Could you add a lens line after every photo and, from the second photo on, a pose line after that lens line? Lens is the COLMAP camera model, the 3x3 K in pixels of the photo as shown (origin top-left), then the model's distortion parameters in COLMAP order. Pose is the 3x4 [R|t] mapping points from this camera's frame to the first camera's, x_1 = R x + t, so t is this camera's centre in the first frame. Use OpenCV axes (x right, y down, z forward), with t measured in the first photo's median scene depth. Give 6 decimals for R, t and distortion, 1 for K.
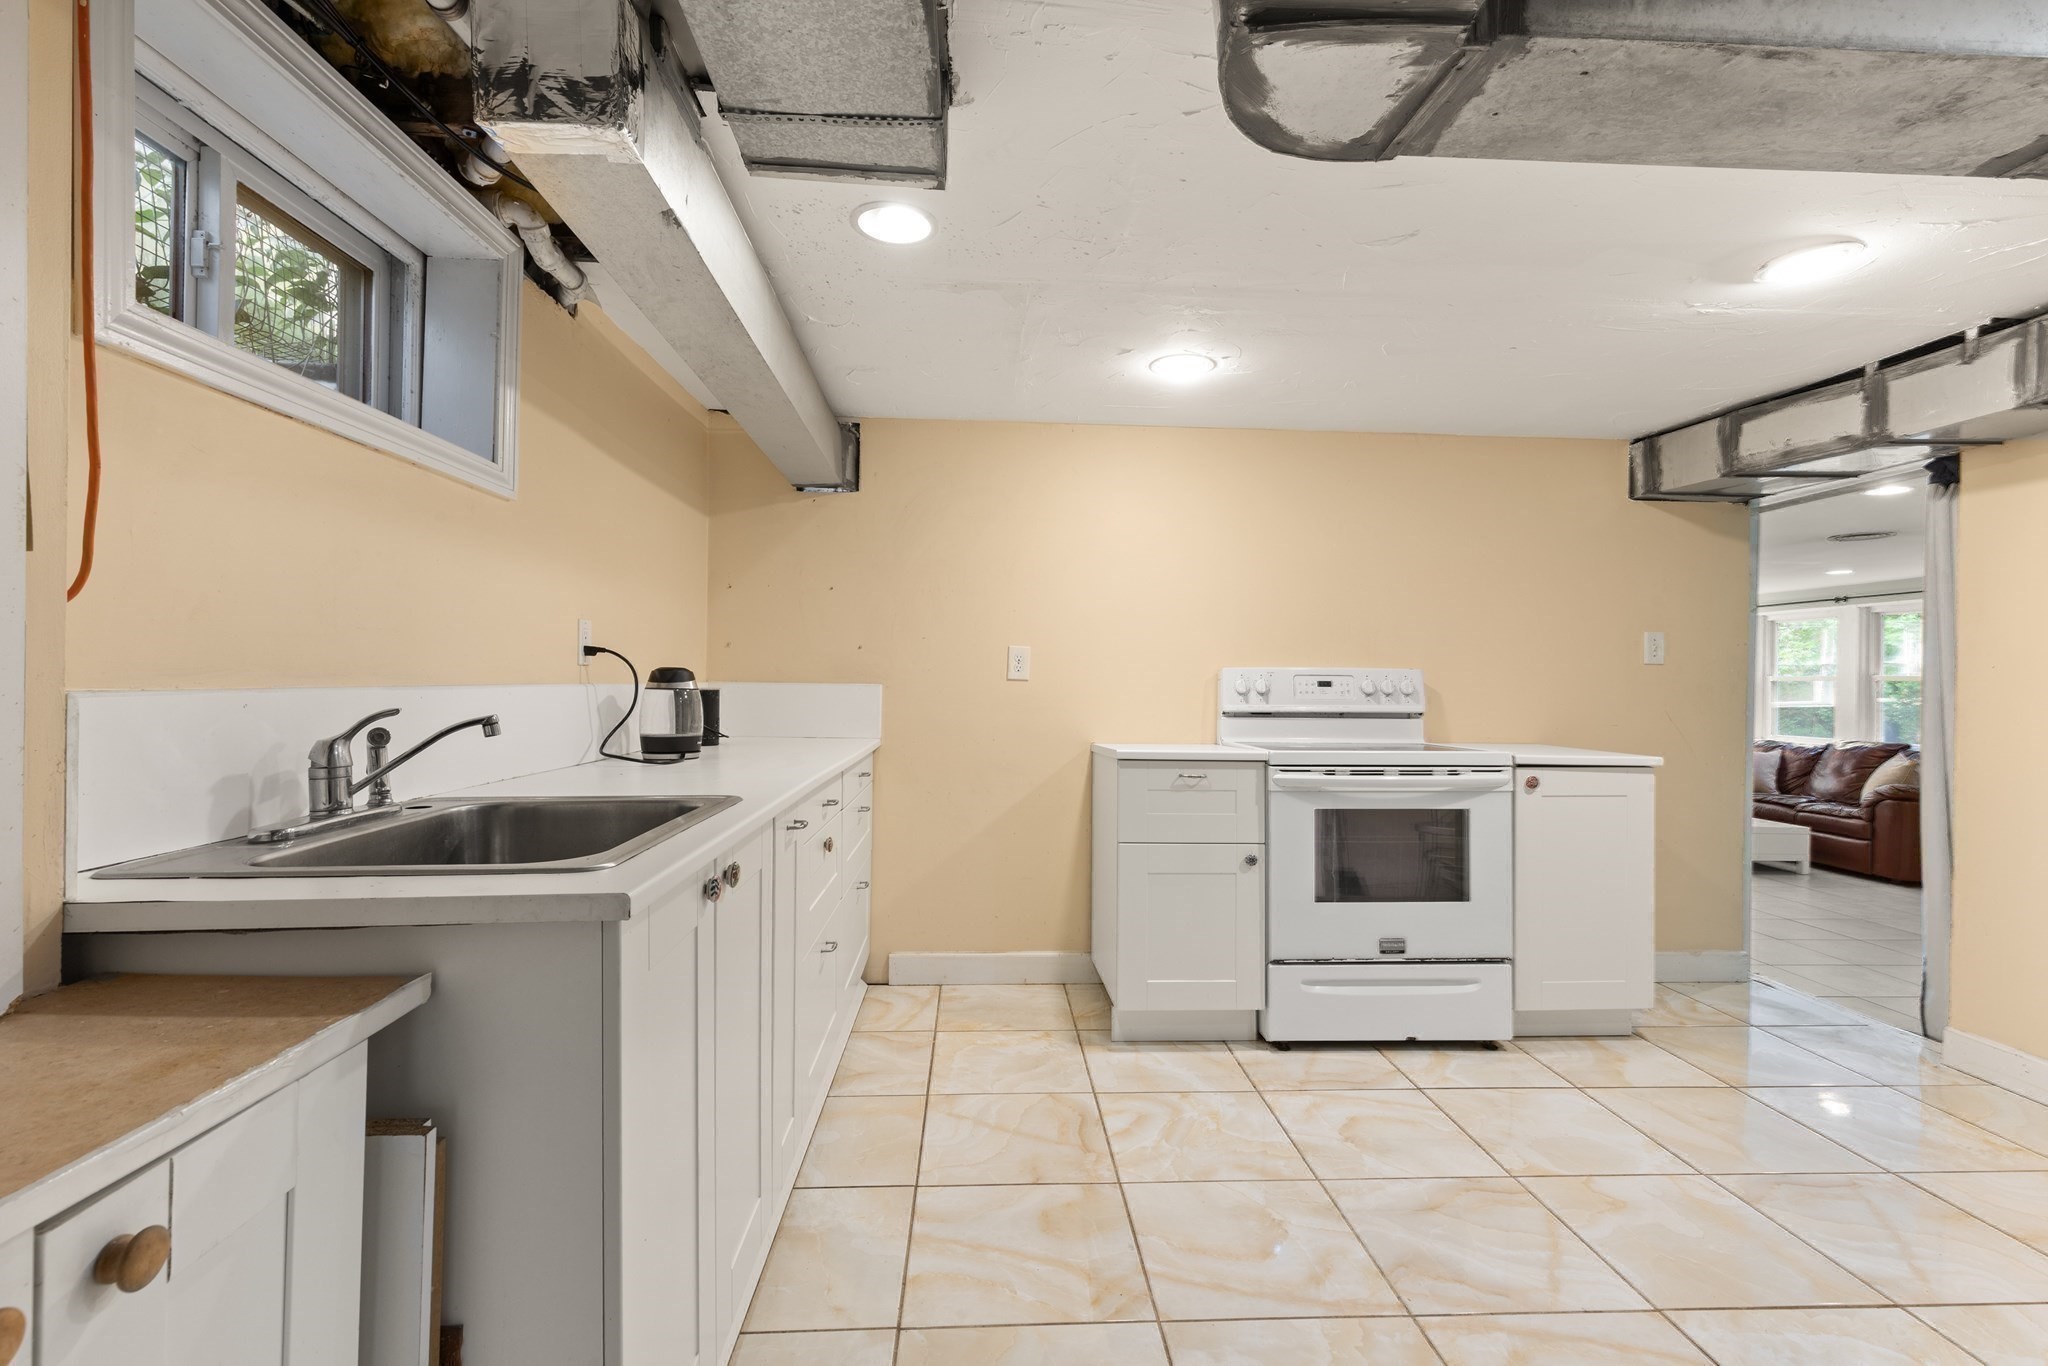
lens RADIAL K [[939.0, 0, 1018.8], [0, 939.0, 680.9], [0, 0, 1]] dist [-0.000219, 0.000320]
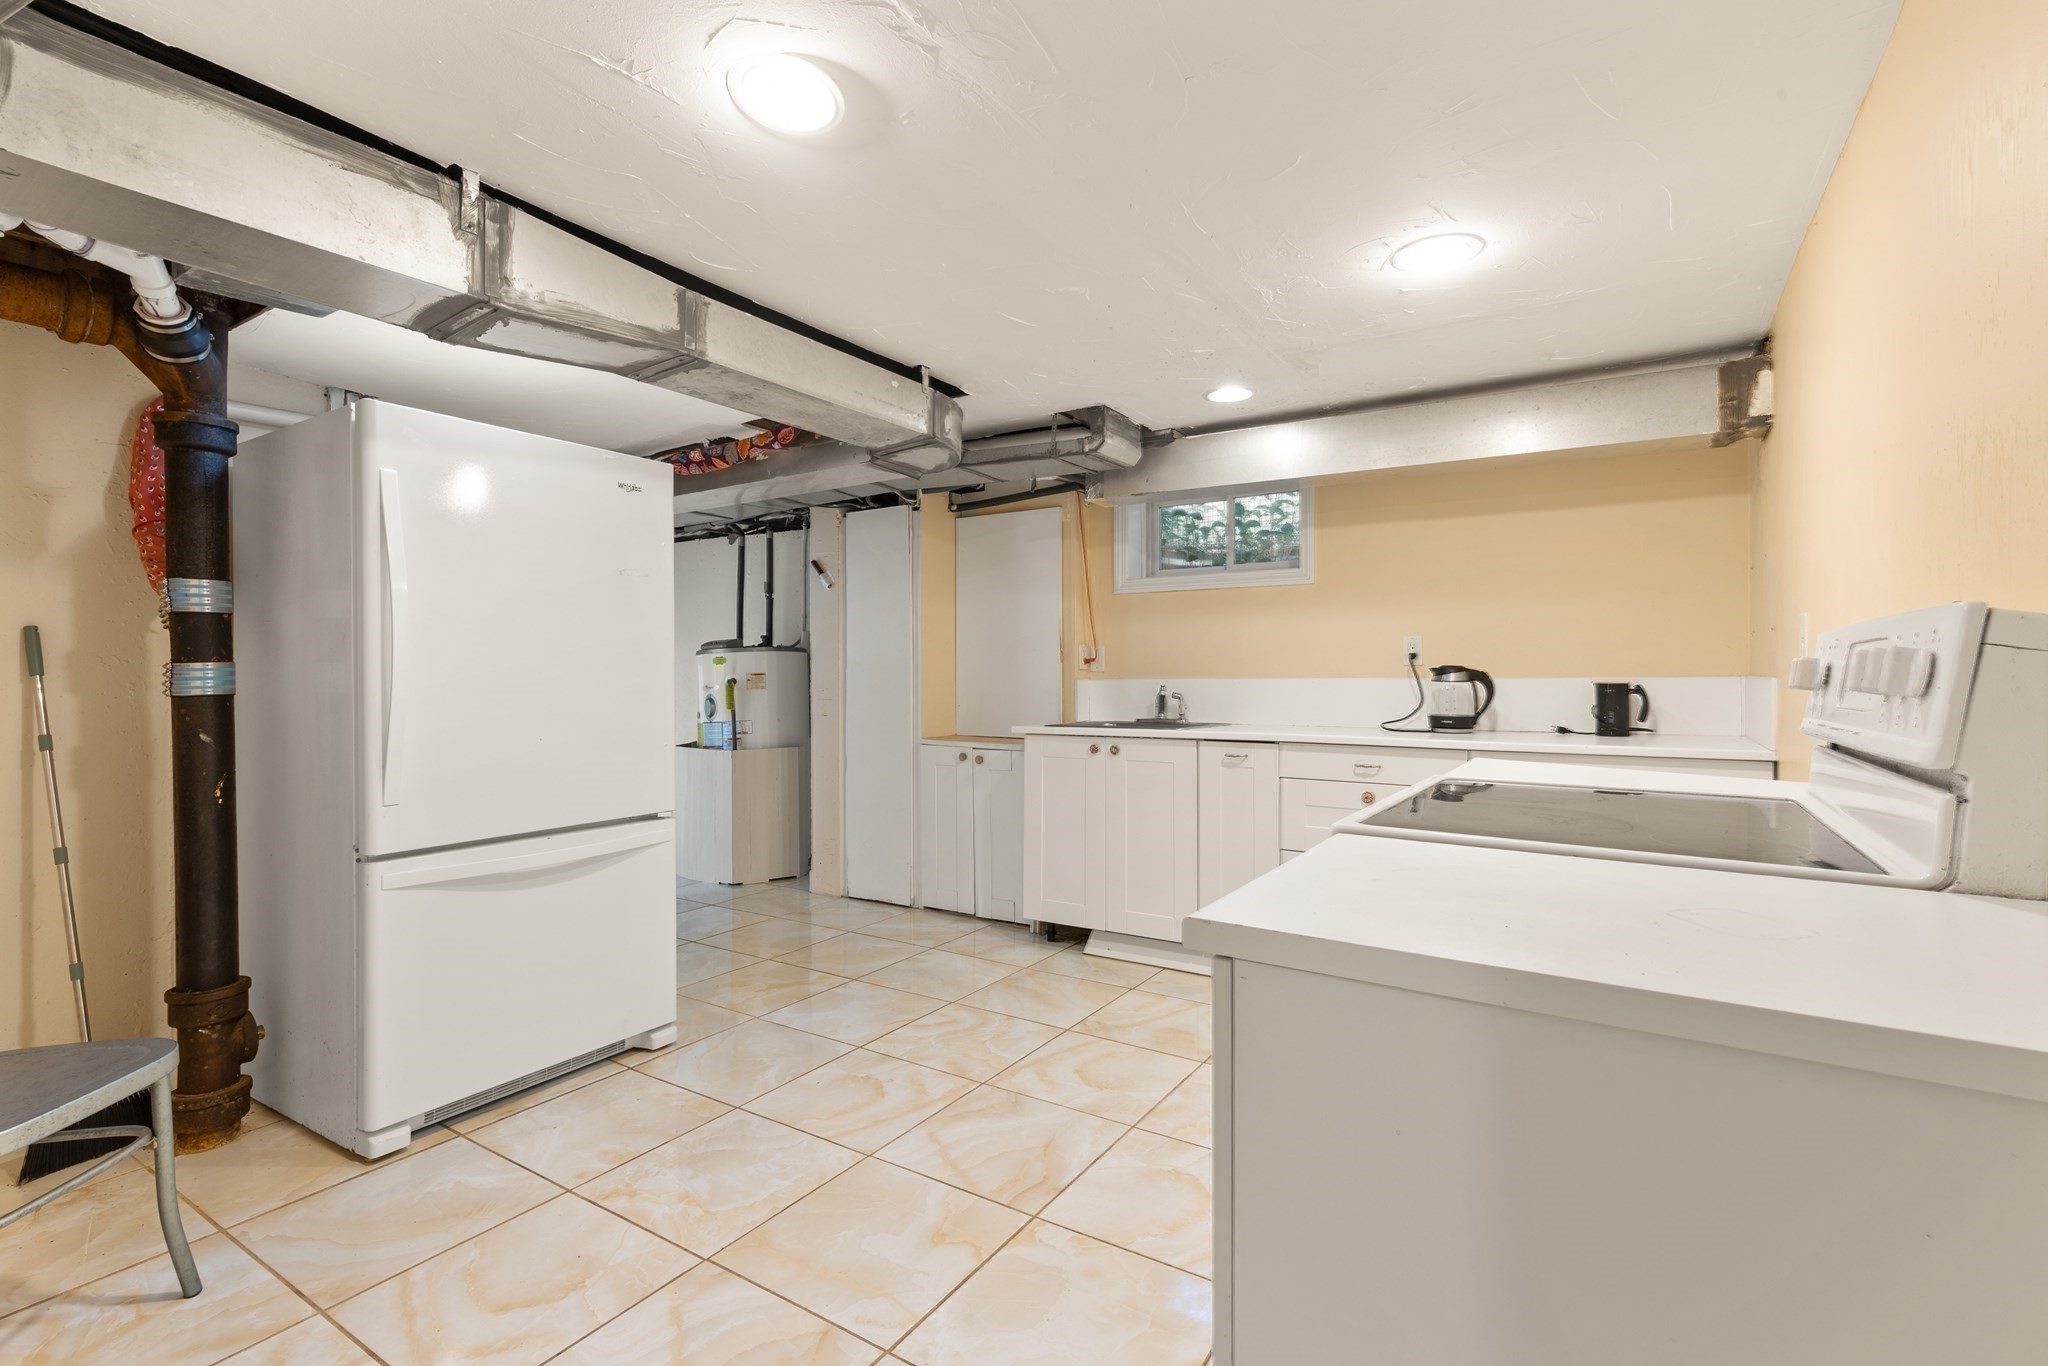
lens RADIAL K [[939.0, 0, 1025.3], [0, 939.0, 682.6], [0, 0, 1]] dist [-0.000219, 0.000320]
pose [[-0.589702, -0.010194, -0.807556, 1.203797], [-0.009387, 0.999939, -0.005768, 0.023954], [0.807566, 0.004179, -0.589762, 1.452744]]
